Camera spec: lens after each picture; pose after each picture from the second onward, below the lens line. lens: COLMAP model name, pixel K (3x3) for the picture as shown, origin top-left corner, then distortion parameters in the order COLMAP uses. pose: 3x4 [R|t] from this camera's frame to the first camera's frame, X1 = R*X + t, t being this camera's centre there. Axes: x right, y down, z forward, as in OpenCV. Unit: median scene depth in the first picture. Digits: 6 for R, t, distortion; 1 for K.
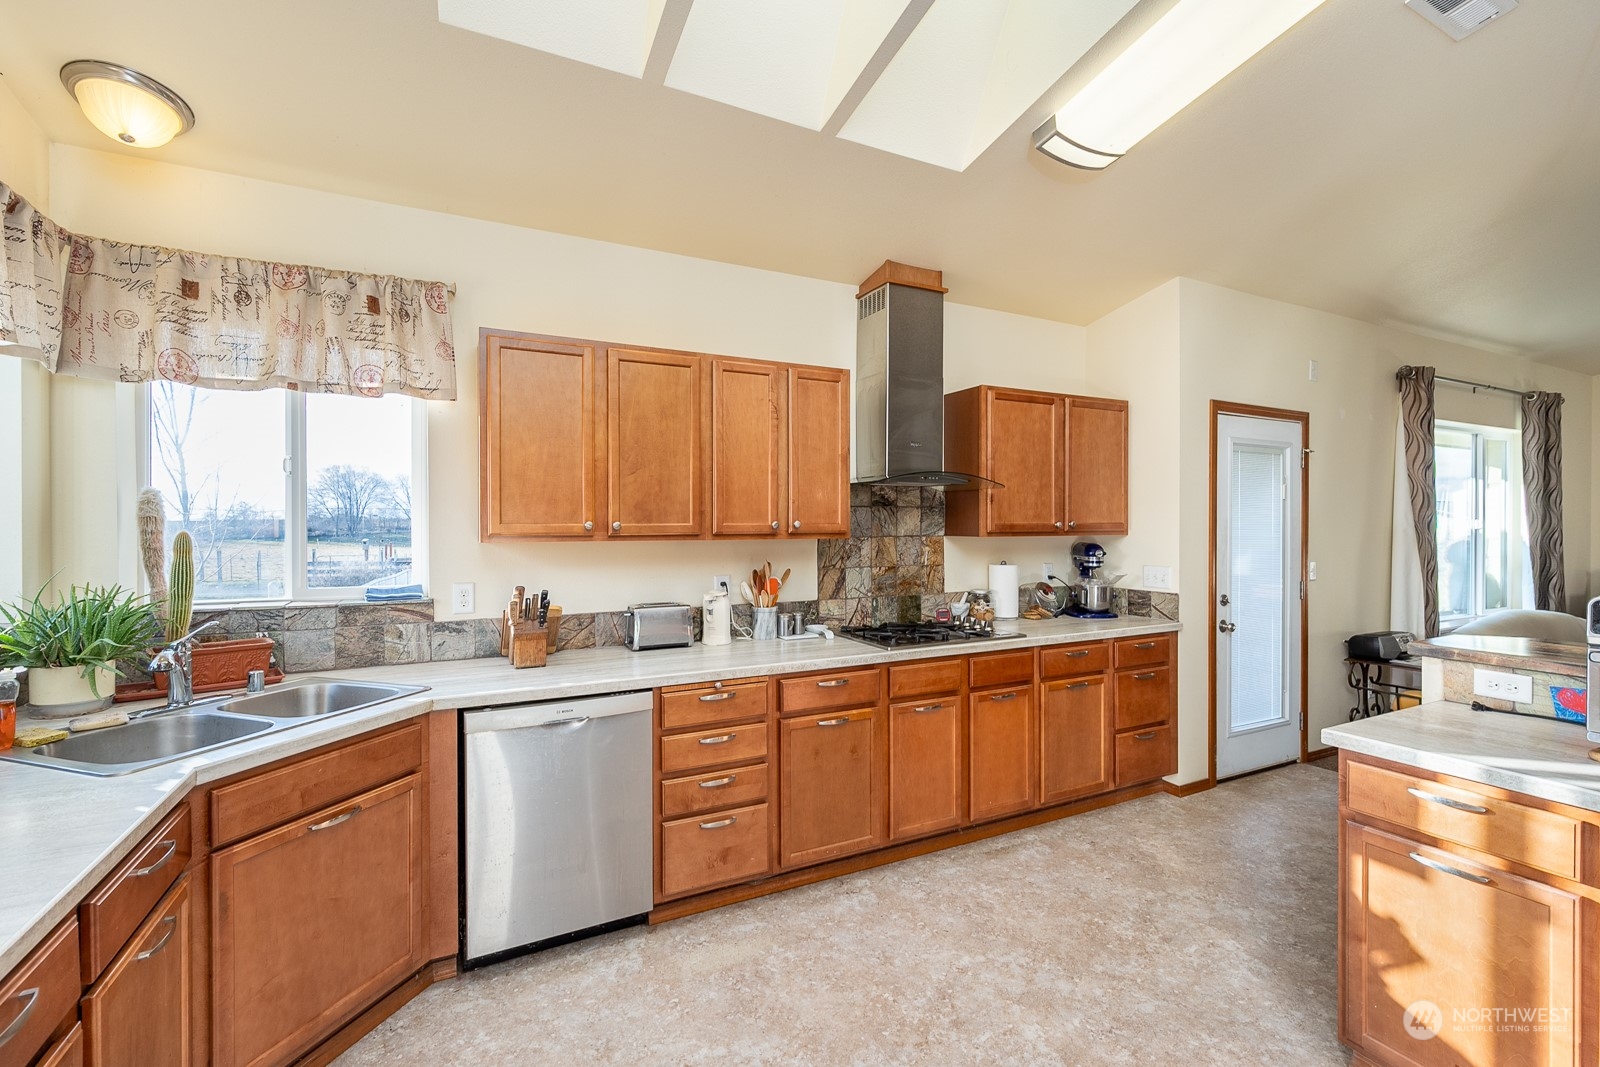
lens RADIAL K [[699.9, 0, 792.4], [0, 699.9, 529.0], [0, 0, 1]] dist [0.001088, 0.000030]
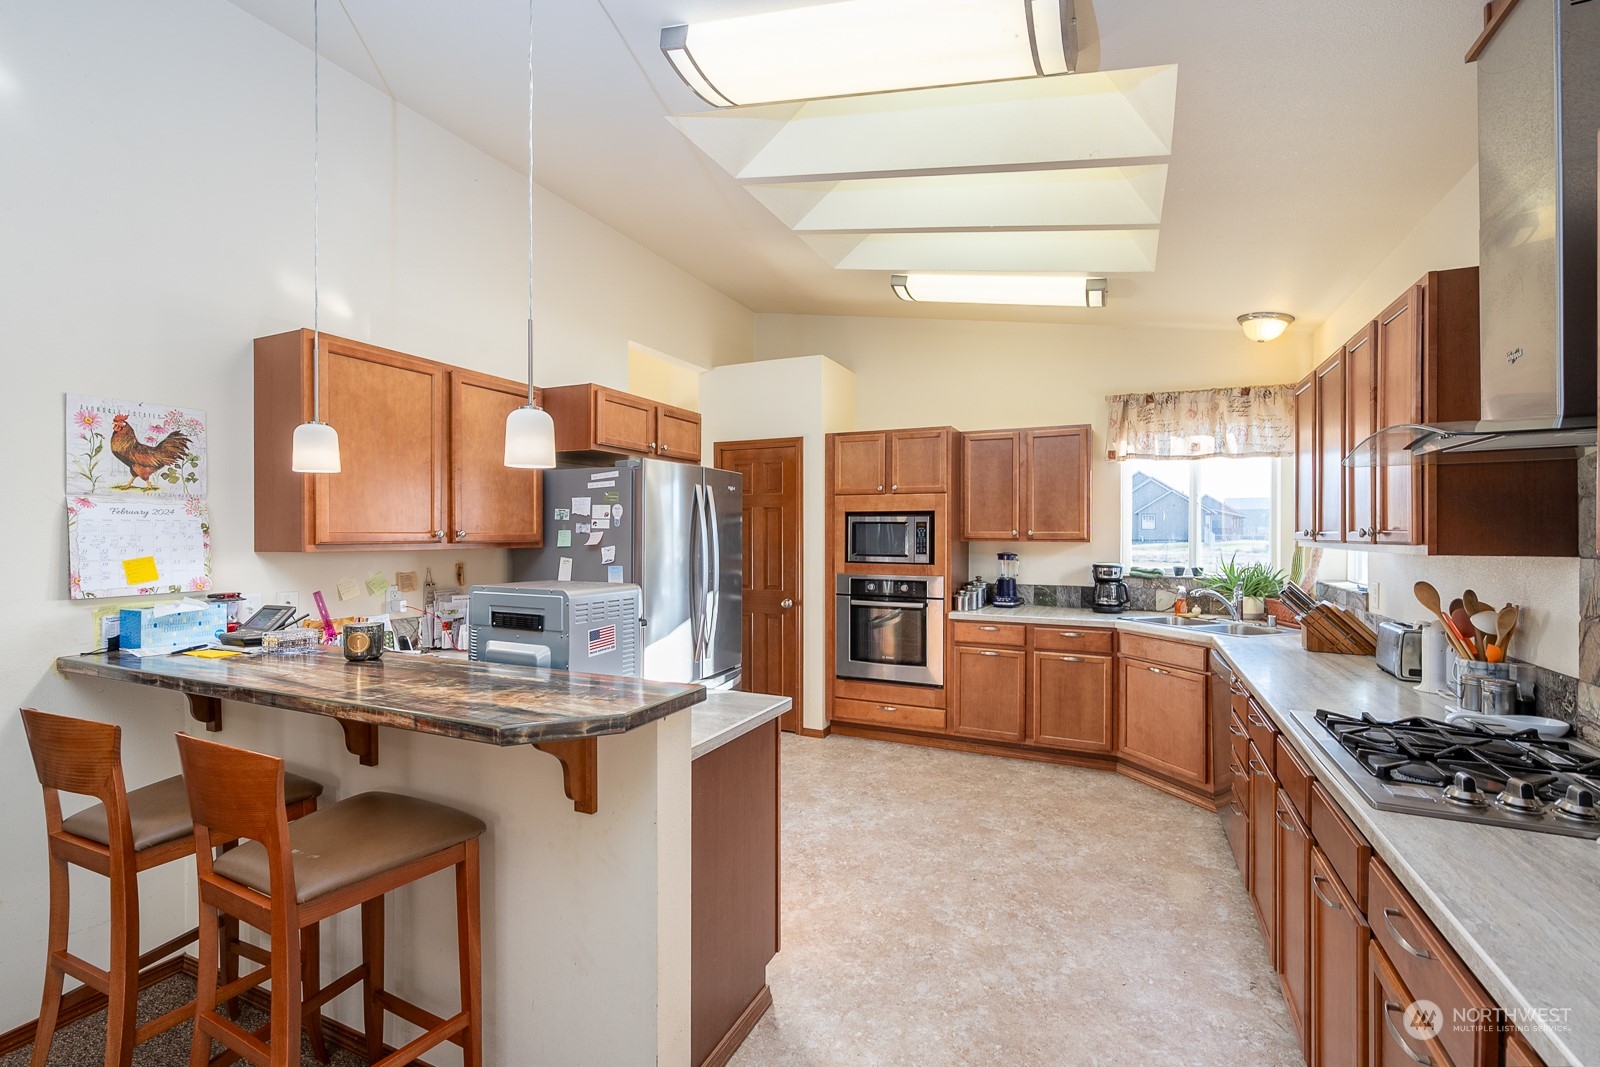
lens RADIAL K [[697.8, 0, 804.2], [0, 697.8, 540.2], [0, 0, 1]] dist [0.002882, 0.000504]
pose [[-0.778607, 0.007226, -0.627470, 1.044005], [-0.003307, 0.999873, 0.015618, -0.008113], [0.627503, 0.014235, -0.778484, 1.362545]]
